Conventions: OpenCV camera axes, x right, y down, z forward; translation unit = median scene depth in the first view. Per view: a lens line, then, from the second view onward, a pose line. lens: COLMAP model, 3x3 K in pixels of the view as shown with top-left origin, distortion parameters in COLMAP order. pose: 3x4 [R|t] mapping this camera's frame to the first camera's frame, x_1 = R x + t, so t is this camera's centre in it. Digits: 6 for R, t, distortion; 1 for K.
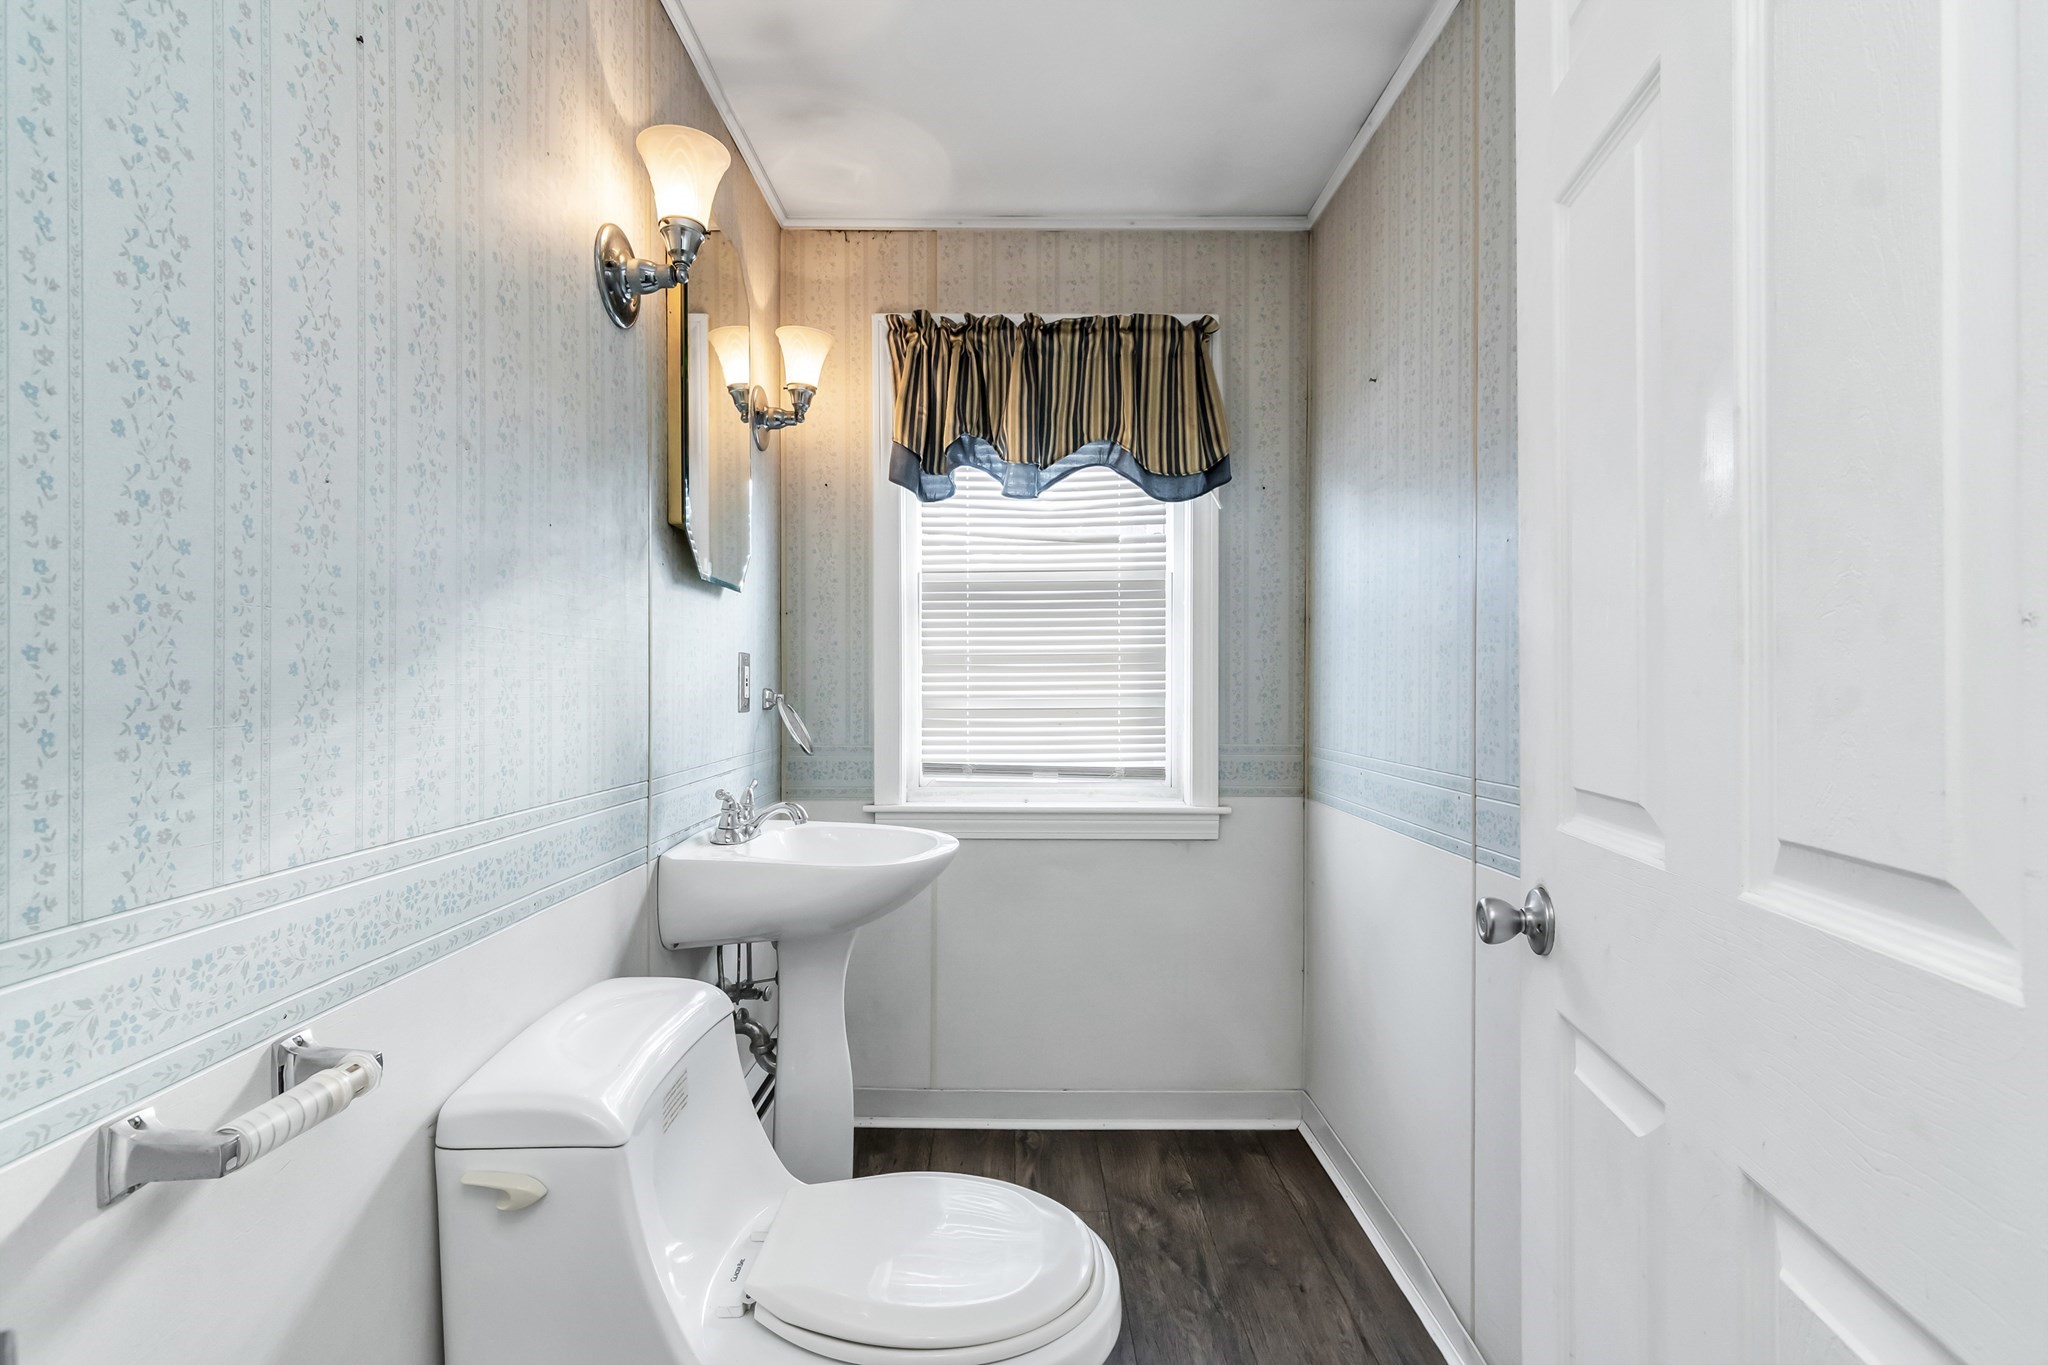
lens RADIAL K [[996.0, 0, 1024.2], [0, 996.0, 689.3], [0, 0, 1]] dist [0.000279, 0.001212]
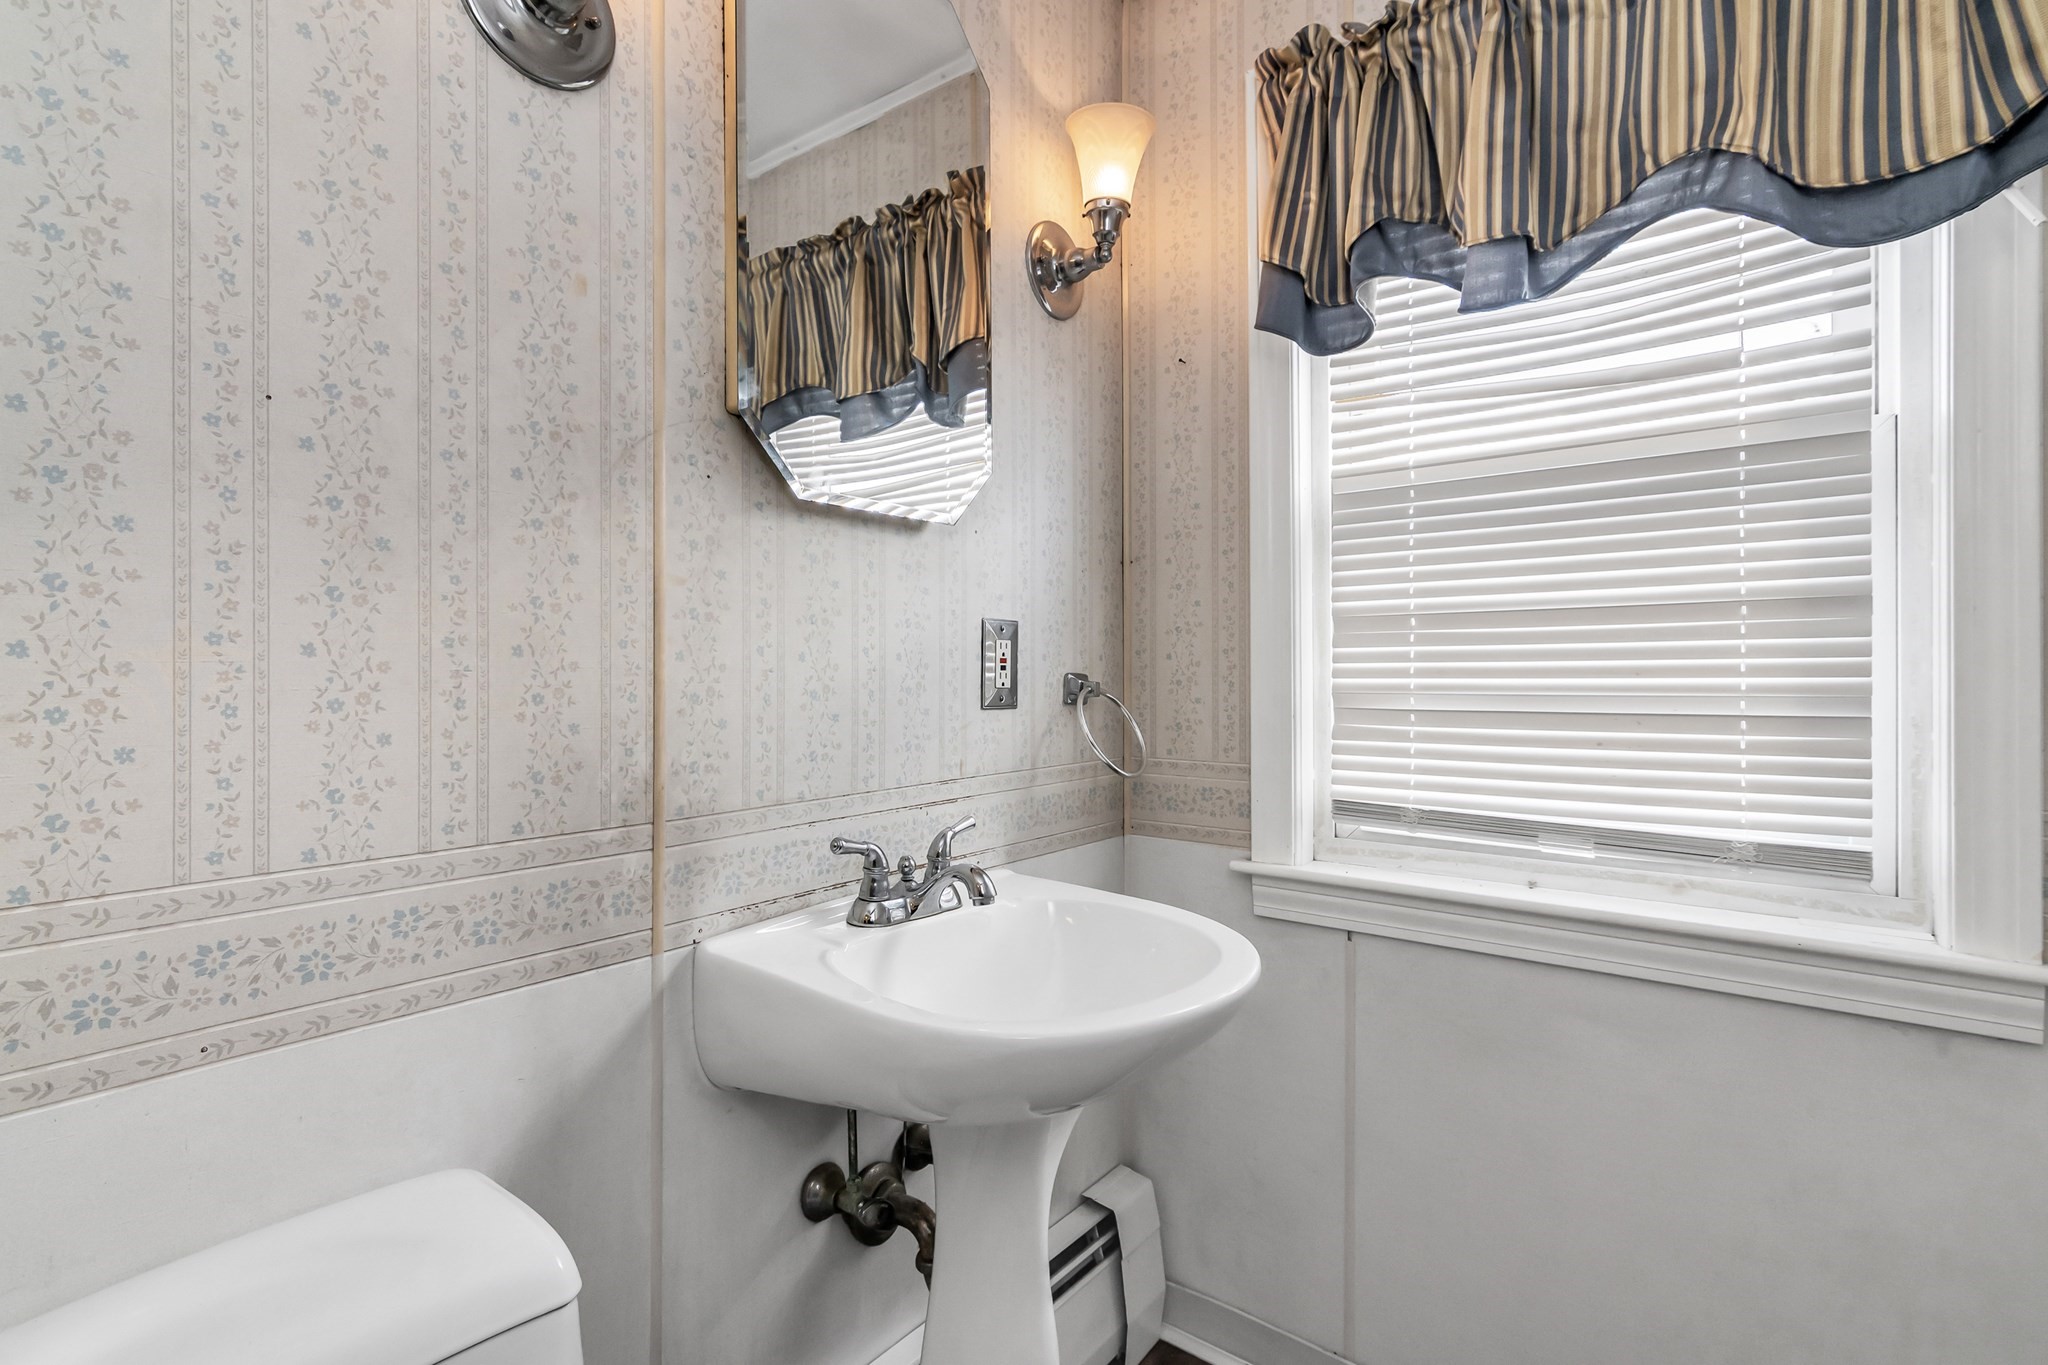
lens RADIAL K [[996.0, 0, 1019.7], [0, 996.0, 664.4], [0, 0, 1]] dist [0.000279, 0.001212]
pose [[0.785193, -0.003263, -0.619243, 0.120366], [-0.000626, 0.999981, -0.006064, -0.002475], [0.619251, 0.005149, 0.785176, 0.422480]]
